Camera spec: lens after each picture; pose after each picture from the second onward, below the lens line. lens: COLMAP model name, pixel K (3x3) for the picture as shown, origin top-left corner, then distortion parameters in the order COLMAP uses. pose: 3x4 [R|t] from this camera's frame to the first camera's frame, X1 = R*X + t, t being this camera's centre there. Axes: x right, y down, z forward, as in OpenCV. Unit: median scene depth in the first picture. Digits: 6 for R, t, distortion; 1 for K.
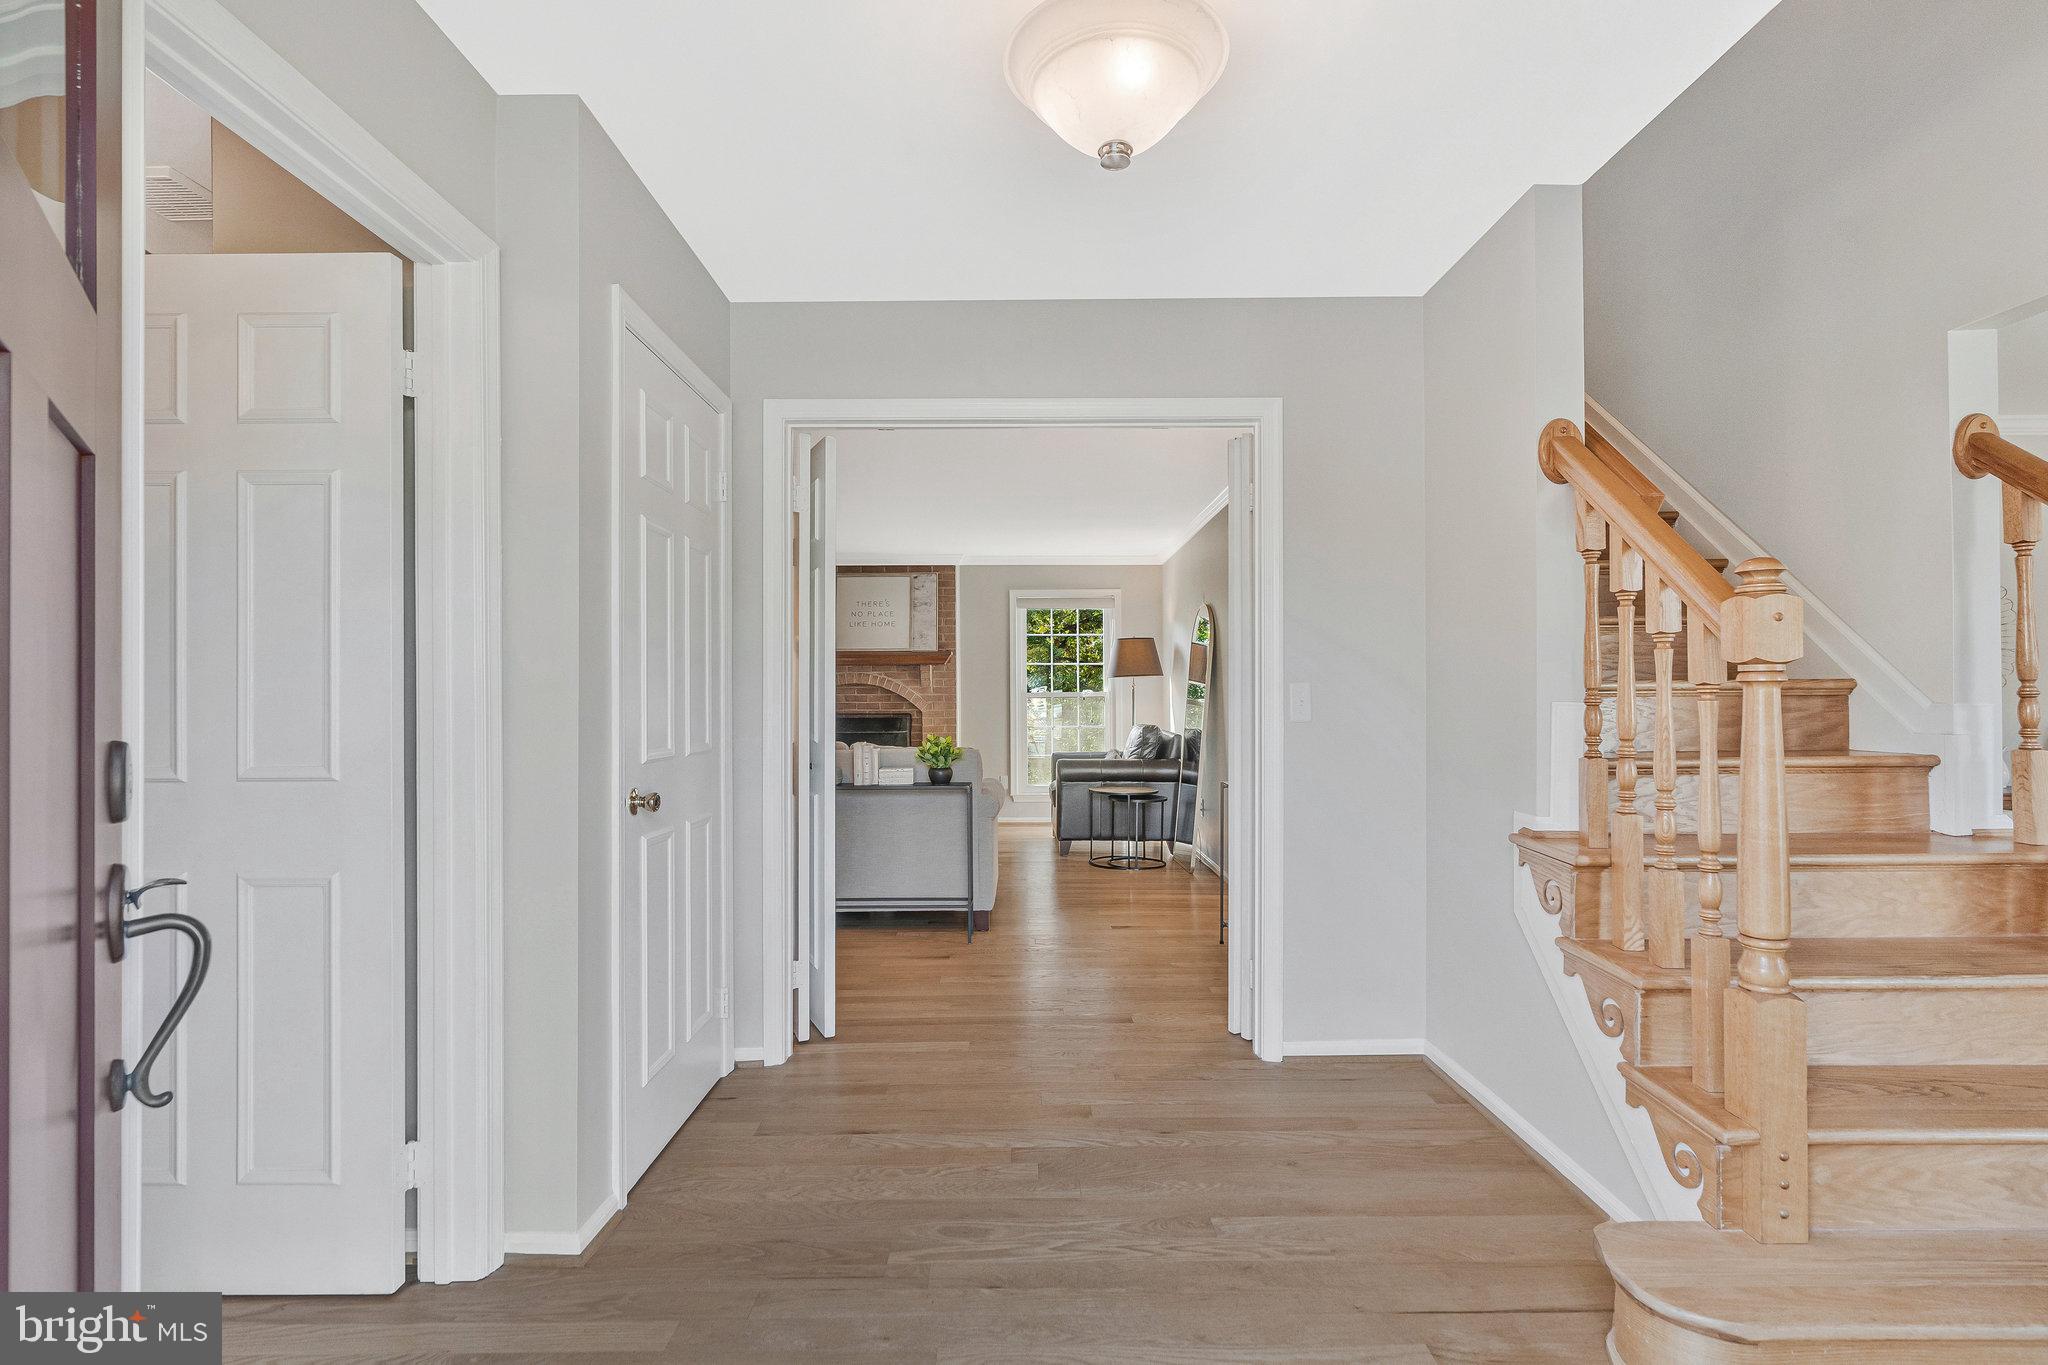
lens RADIAL K [[933.8, 0, 1027.6], [0, 933.8, 683.2], [0, 0, 1]] dist [-0.000319, 0.000019]
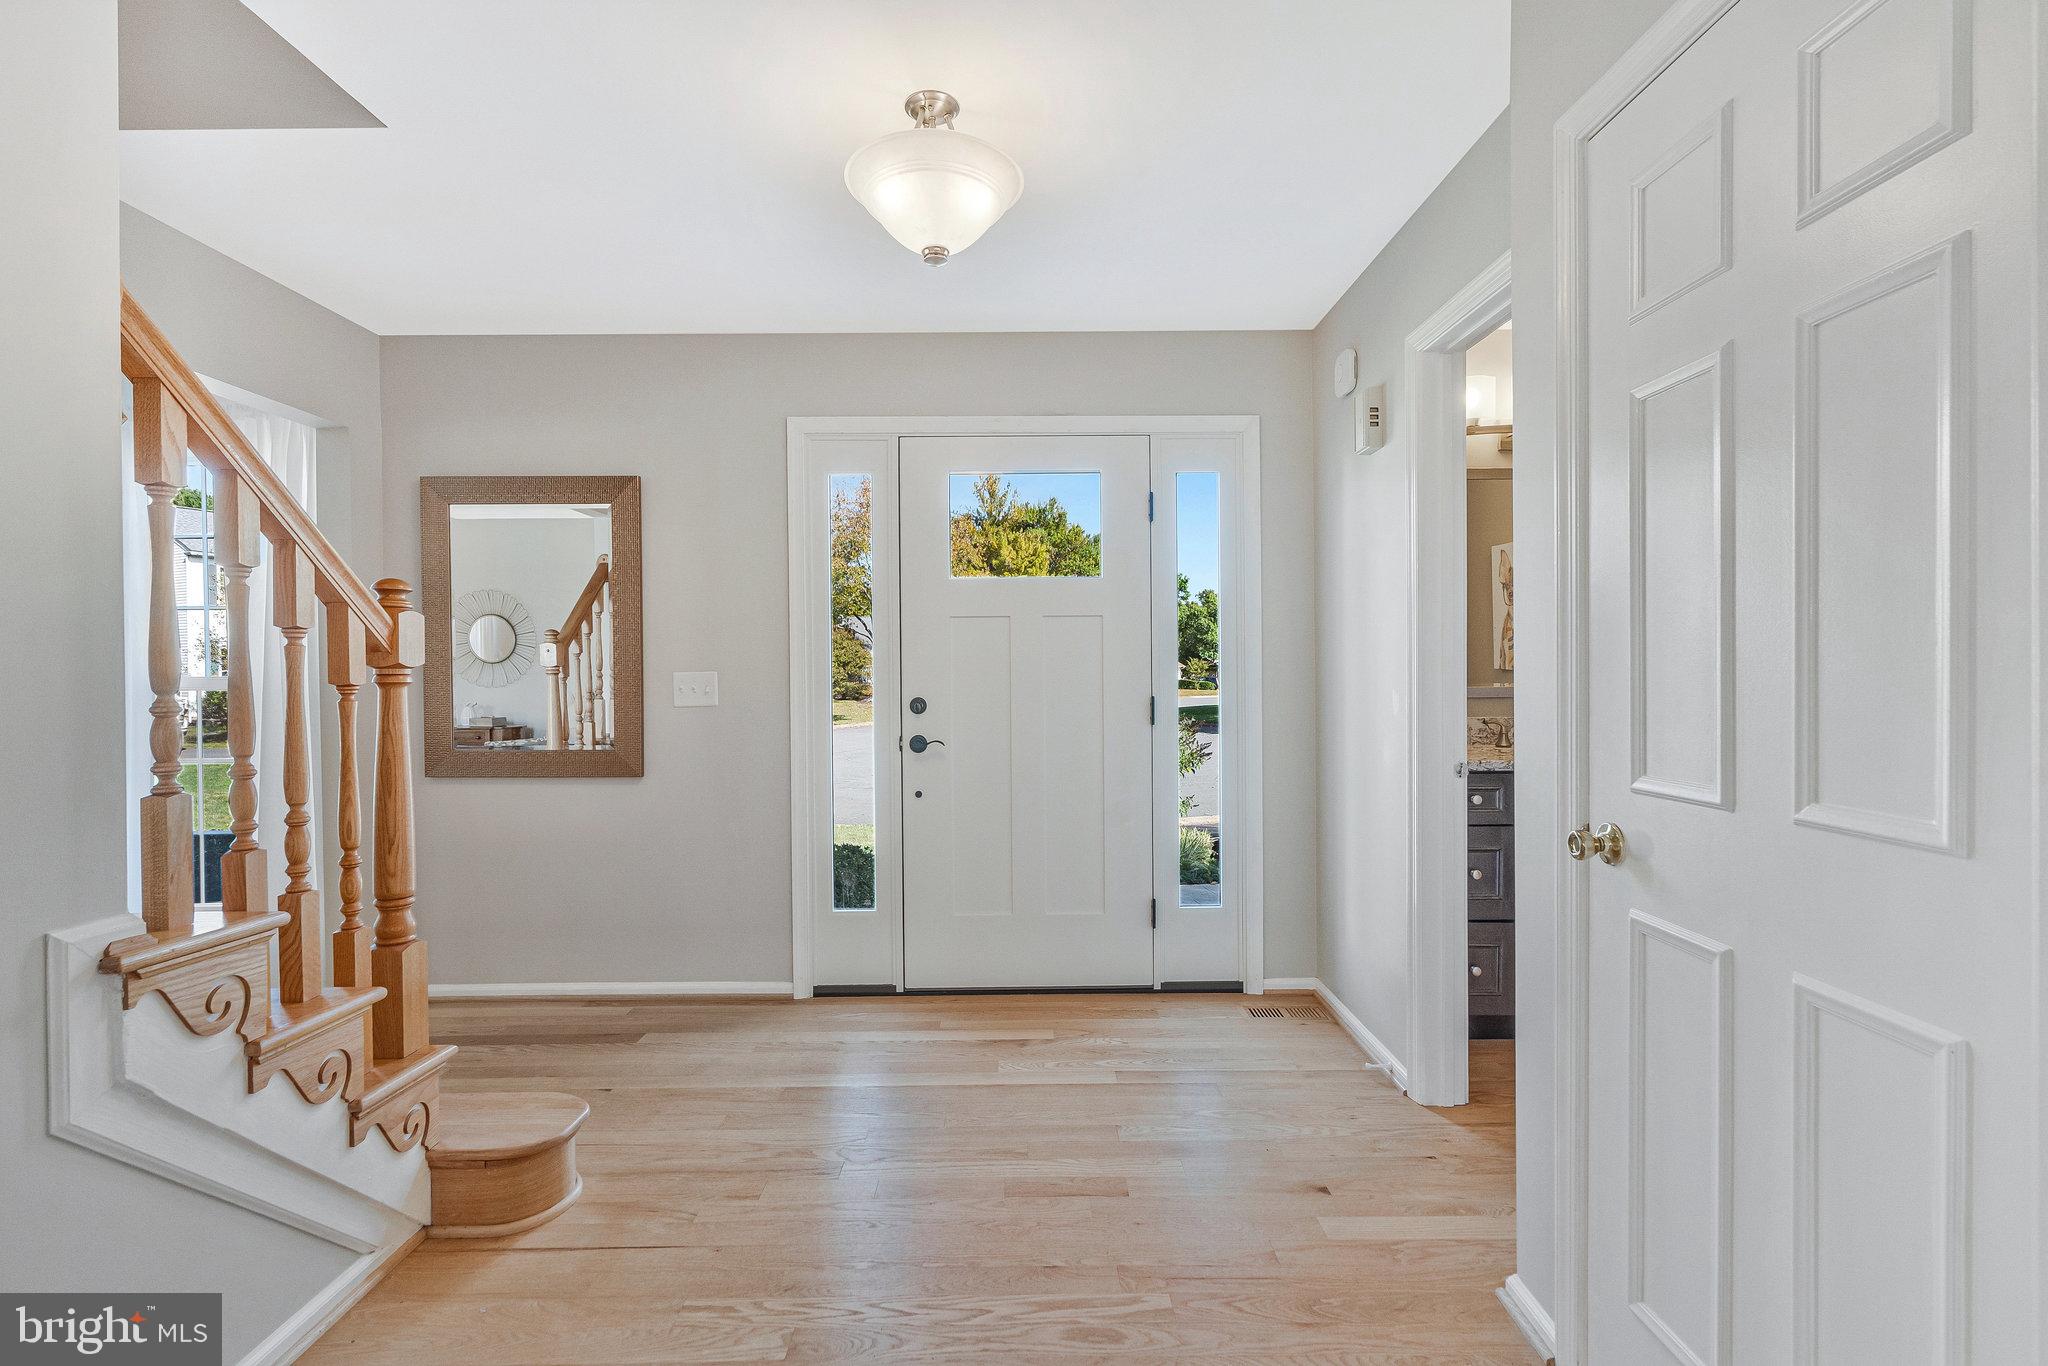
lens RADIAL K [[940.0, 0, 1028.0], [0, 940.0, 680.0], [0, 0, 1]] dist [-0.002936, 0.000143]
pose [[-0.999913, 0.010590, -0.007847, -0.003599], [0.010540, 0.999925, 0.006296, 0.000631], [0.007913, 0.006213, -0.999949, 0.805463]]
